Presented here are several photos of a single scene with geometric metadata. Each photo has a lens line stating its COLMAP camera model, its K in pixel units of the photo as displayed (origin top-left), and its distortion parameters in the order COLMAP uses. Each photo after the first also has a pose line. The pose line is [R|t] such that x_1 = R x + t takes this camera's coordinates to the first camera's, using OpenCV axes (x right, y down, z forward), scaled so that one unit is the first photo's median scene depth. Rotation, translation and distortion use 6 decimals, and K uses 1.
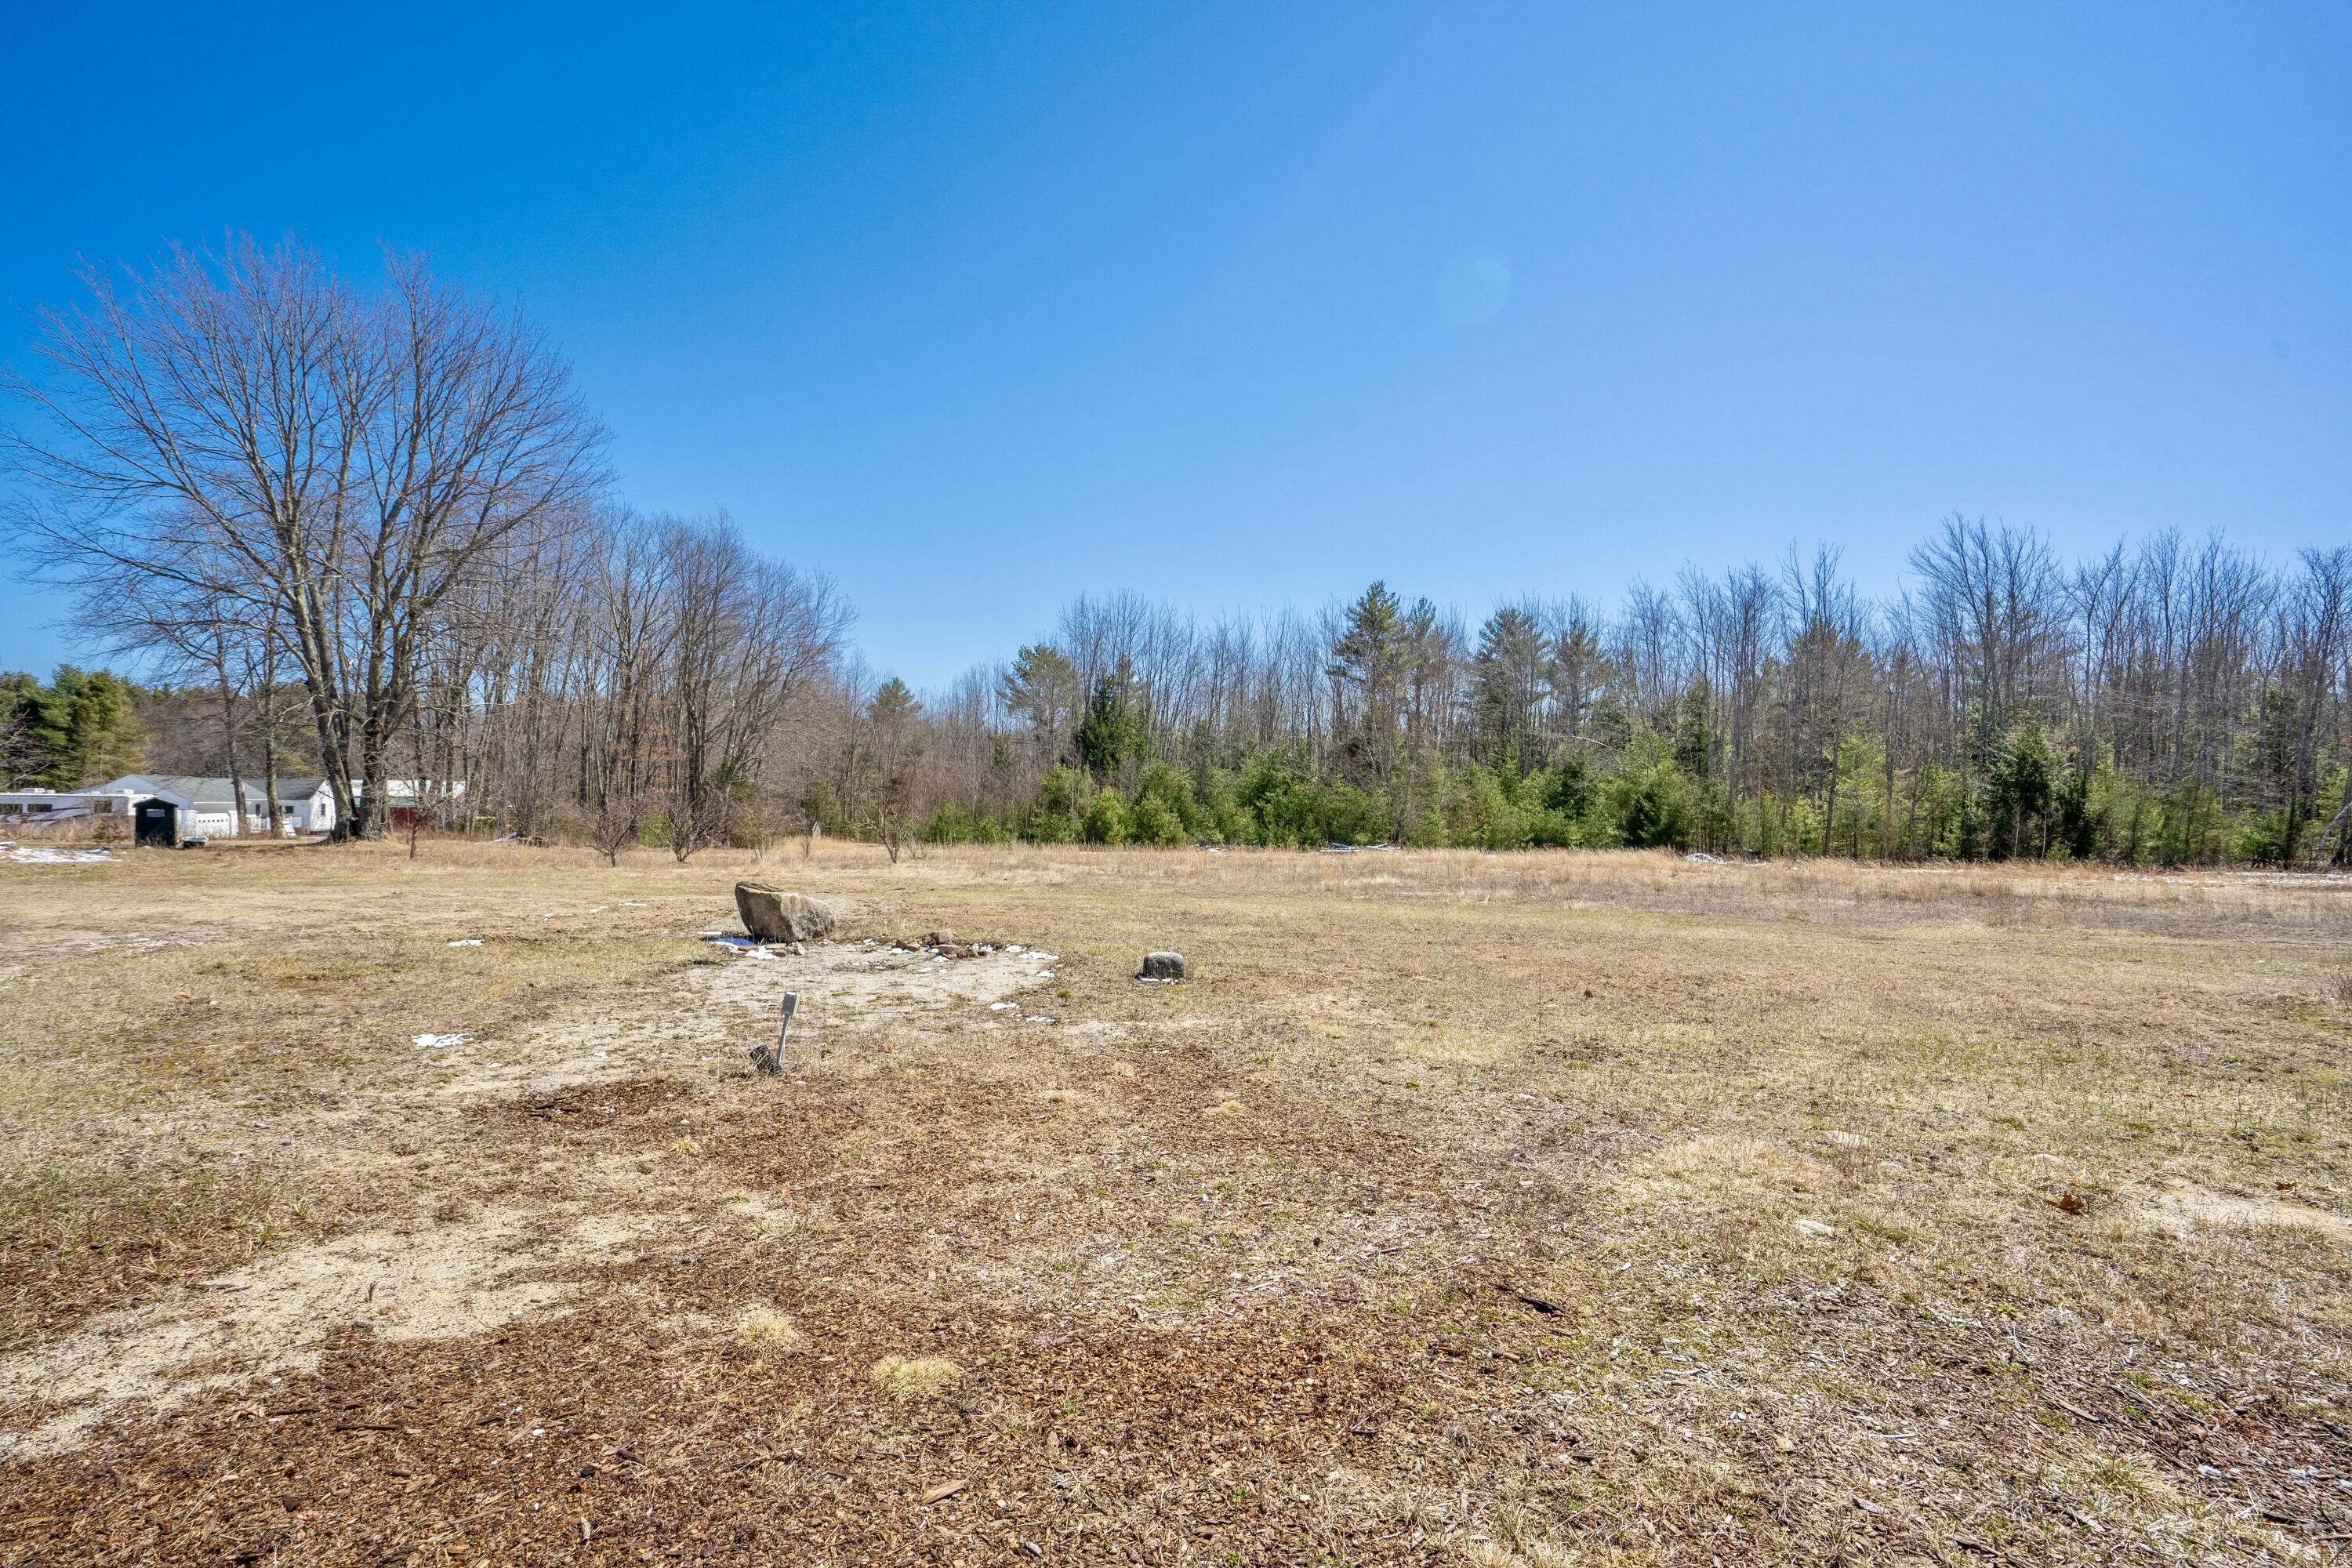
lens RADIAL K [[1059.1, 0, 1176.0], [0, 1059.1, 784.0], [0, 0, 1]] dist [-0.015282, 0.000046]
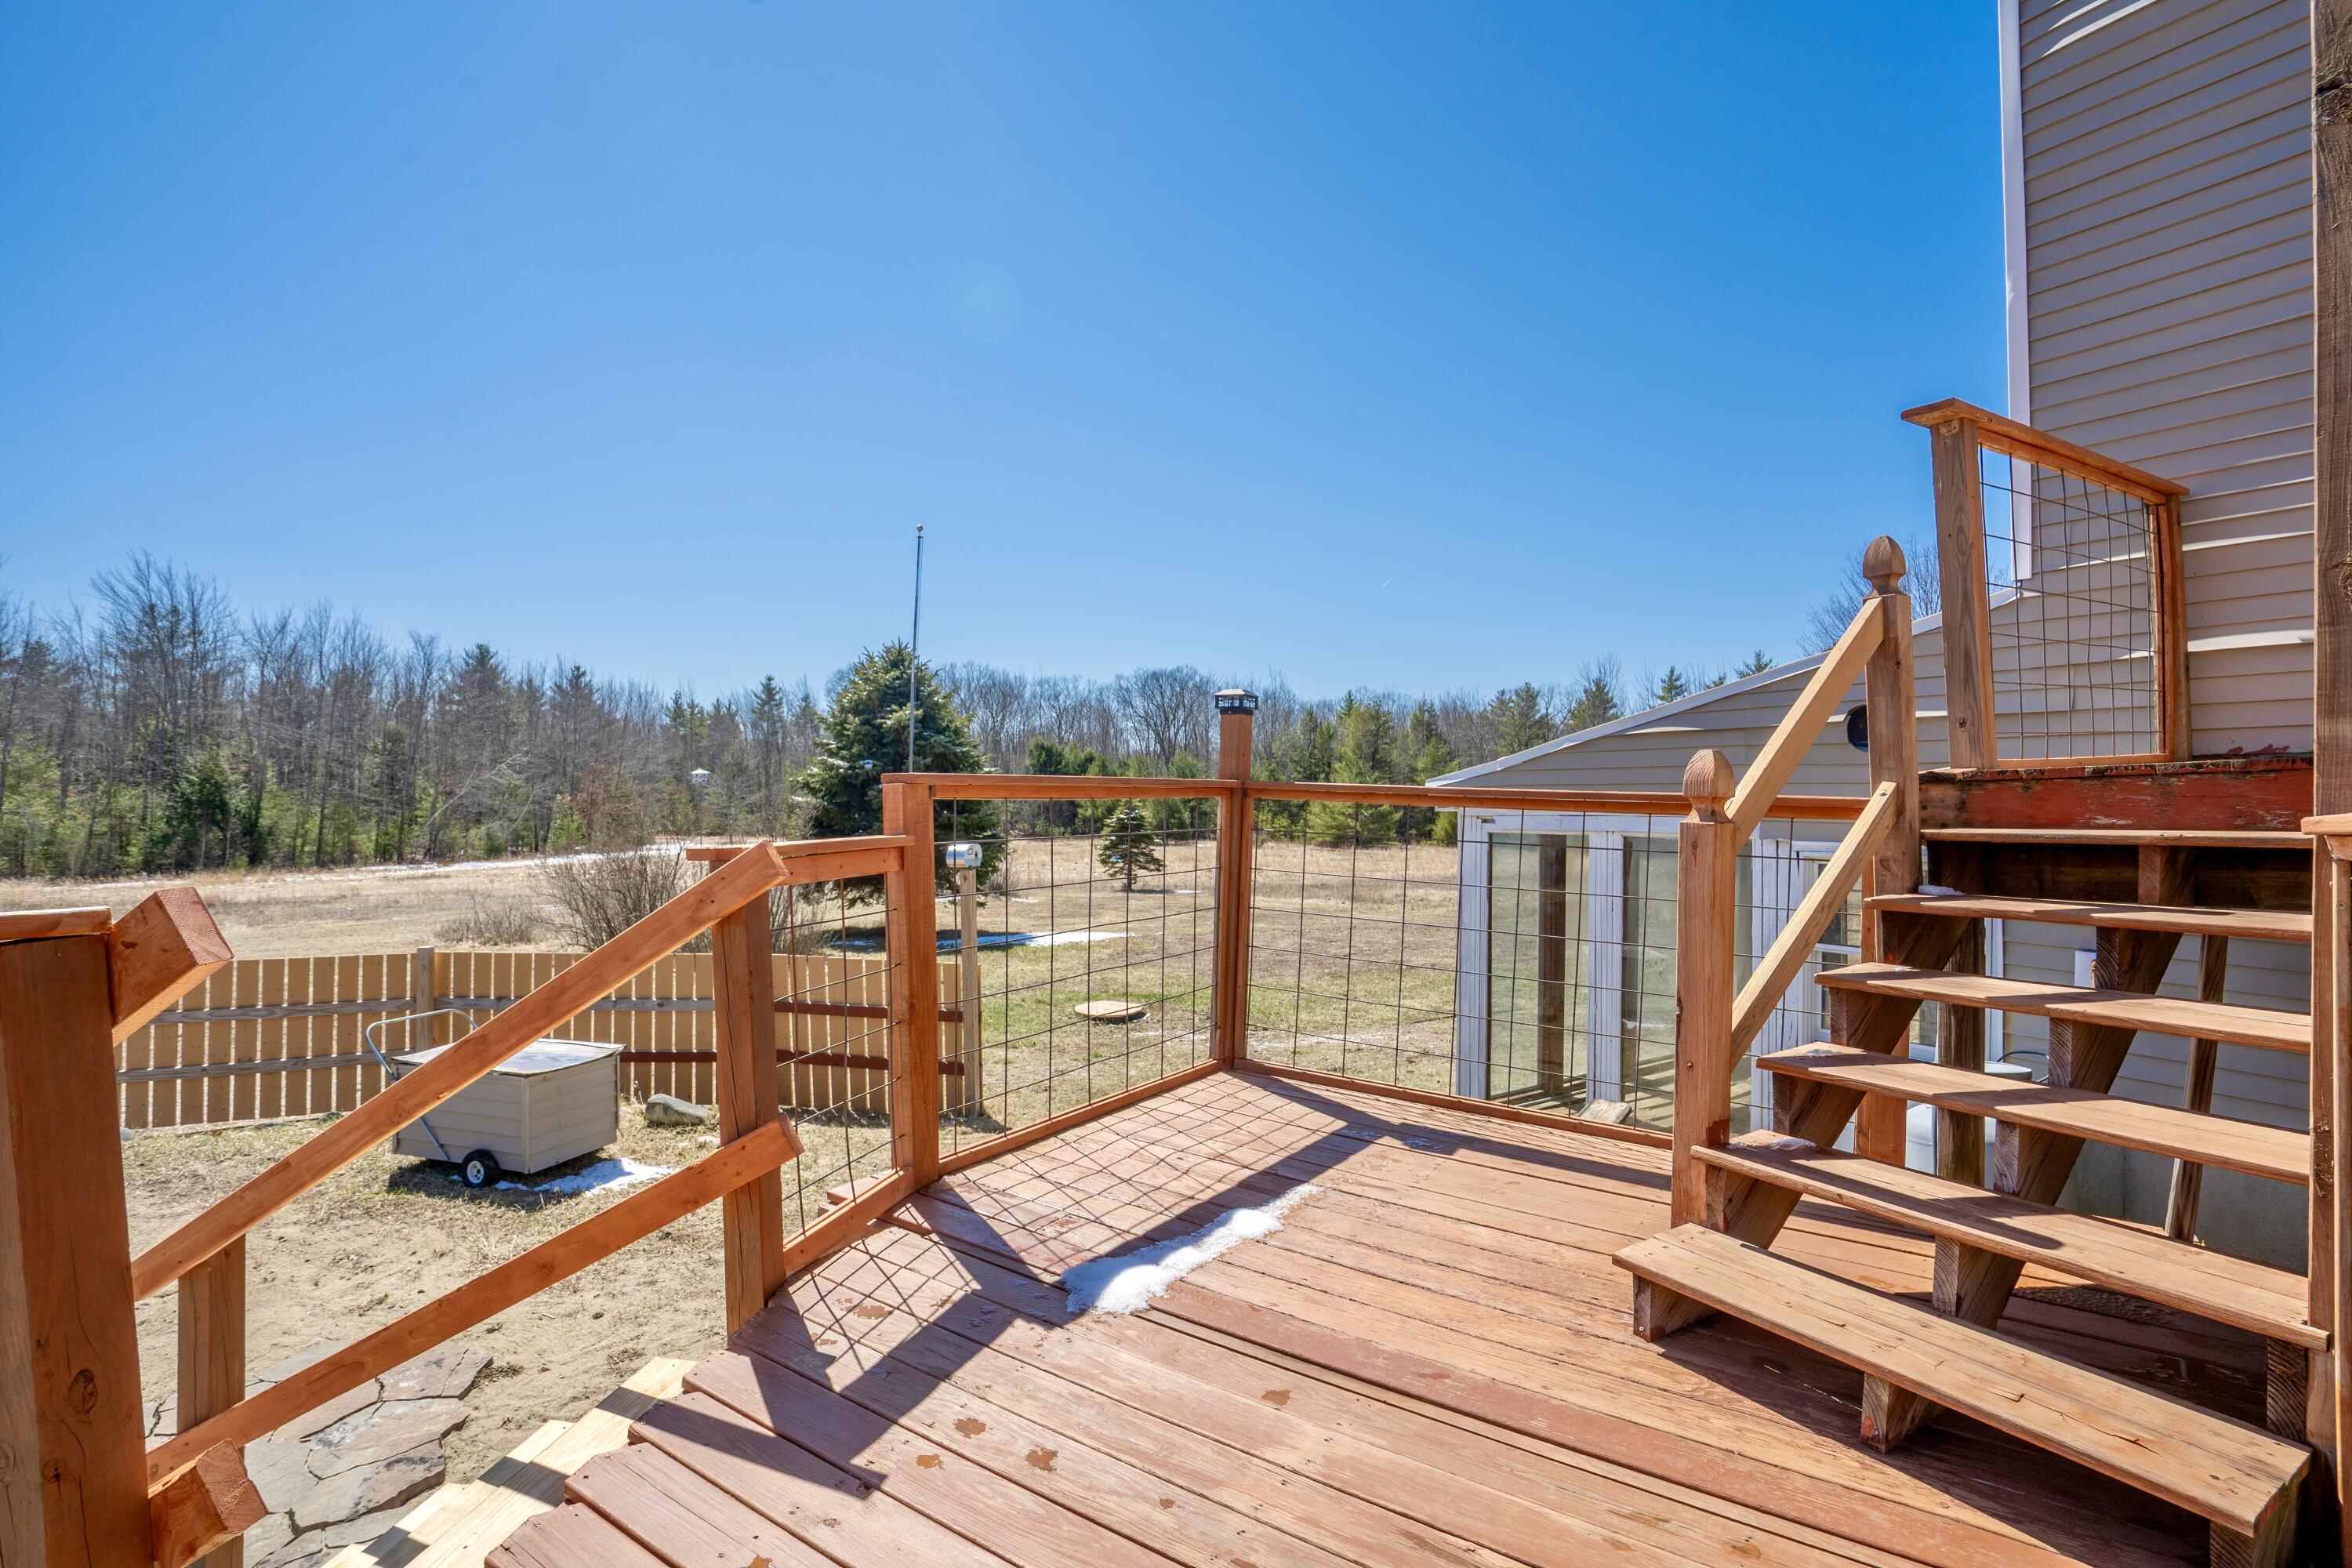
lens RADIAL K [[1106.2, 0, 1176.0], [0, 1106.2, 784.0], [0, 0, 1]] dist [-0.002761, -0.000129]
pose [[0.132377, 0.005163, 0.991186, -0.255435], [-0.021852, 0.999759, -0.002289, -0.039608], [-0.990959, -0.021356, 0.132458, -0.222708]]
